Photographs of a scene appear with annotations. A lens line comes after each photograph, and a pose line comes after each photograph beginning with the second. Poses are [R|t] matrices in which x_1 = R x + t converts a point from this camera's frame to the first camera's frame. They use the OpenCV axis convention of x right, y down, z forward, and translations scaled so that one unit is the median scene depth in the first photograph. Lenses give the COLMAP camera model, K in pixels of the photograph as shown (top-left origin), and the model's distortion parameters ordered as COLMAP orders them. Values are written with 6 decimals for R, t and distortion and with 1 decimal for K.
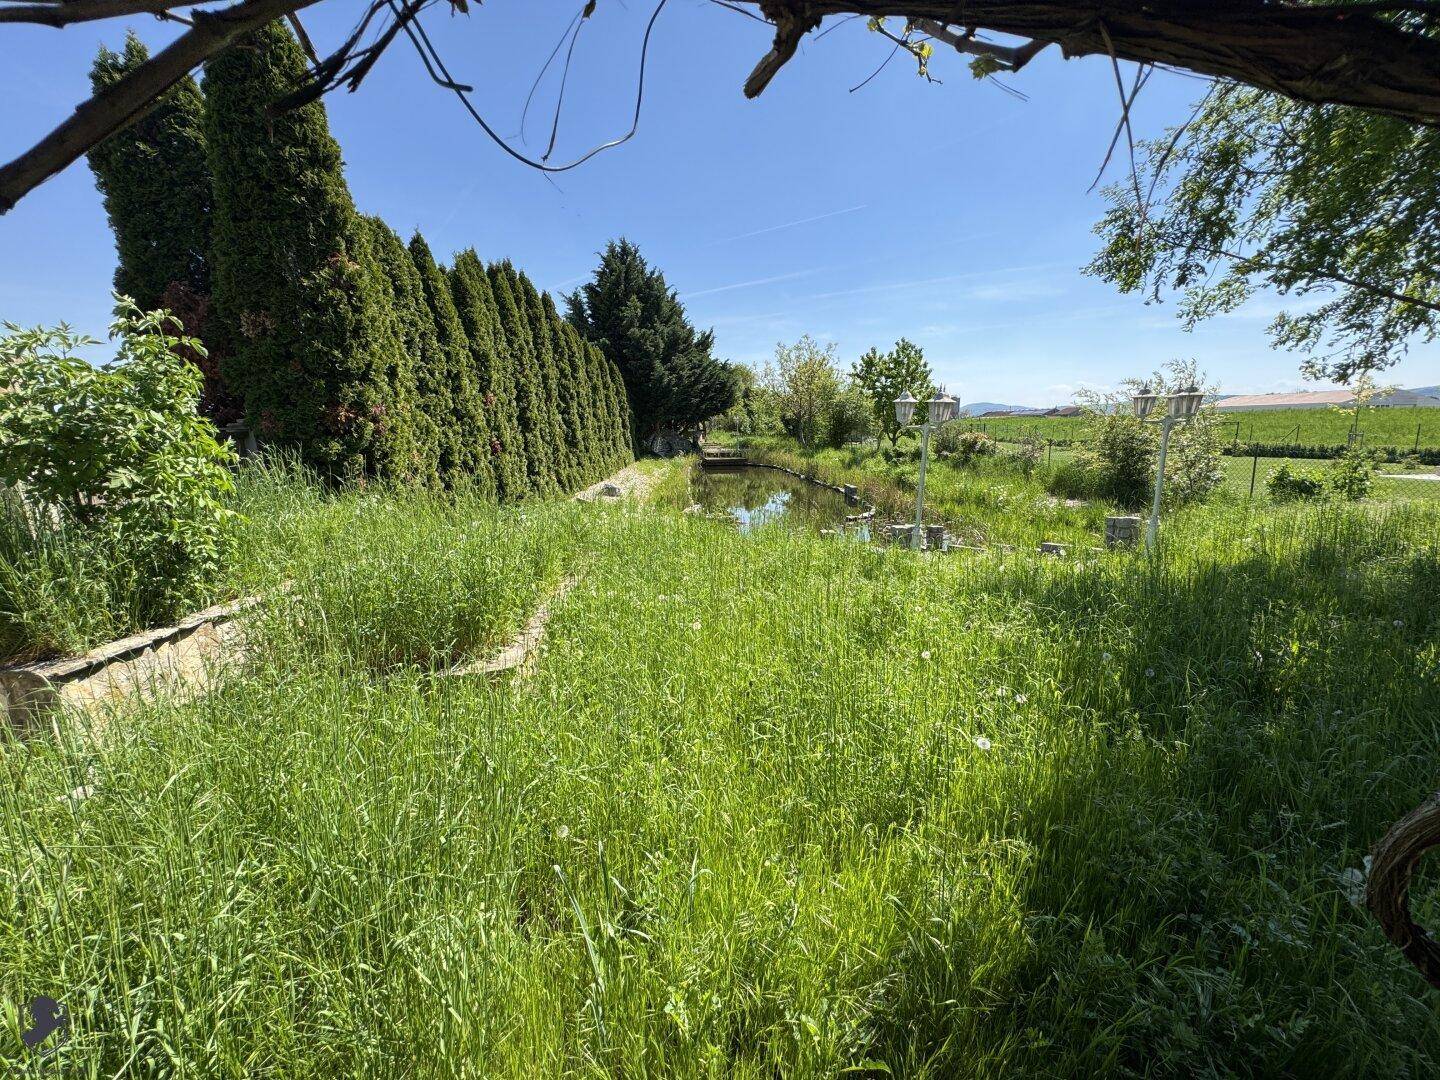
lens RADIAL K [[582.6, 0, 719.3], [0, 582.6, 537.3], [0, 0, 1]] dist [-0.000122, 0.000001]
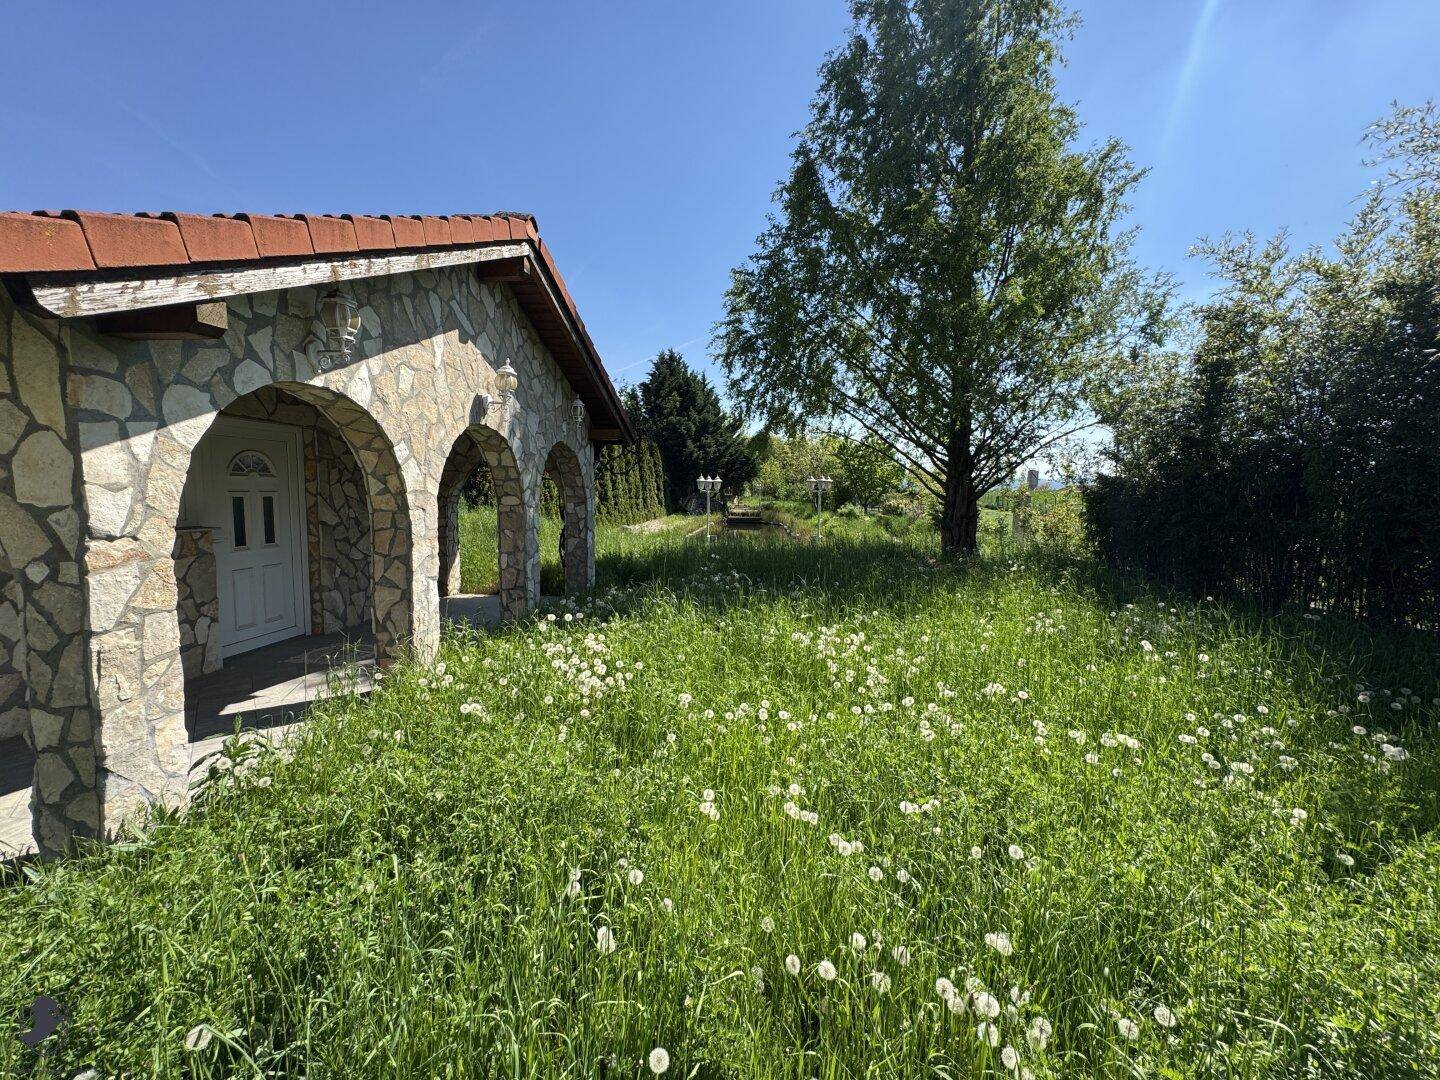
lens RADIAL K [[582.6, 0, 720.3], [0, 582.6, 540.8], [0, 0, 1]] dist [-0.000122, 0.000001]
pose [[0.990824, 0.040011, -0.129097, 0.137517], [-0.053135, 0.993580, -0.099876, 0.046105], [0.124272, 0.105820, 0.986589, -0.250169]]
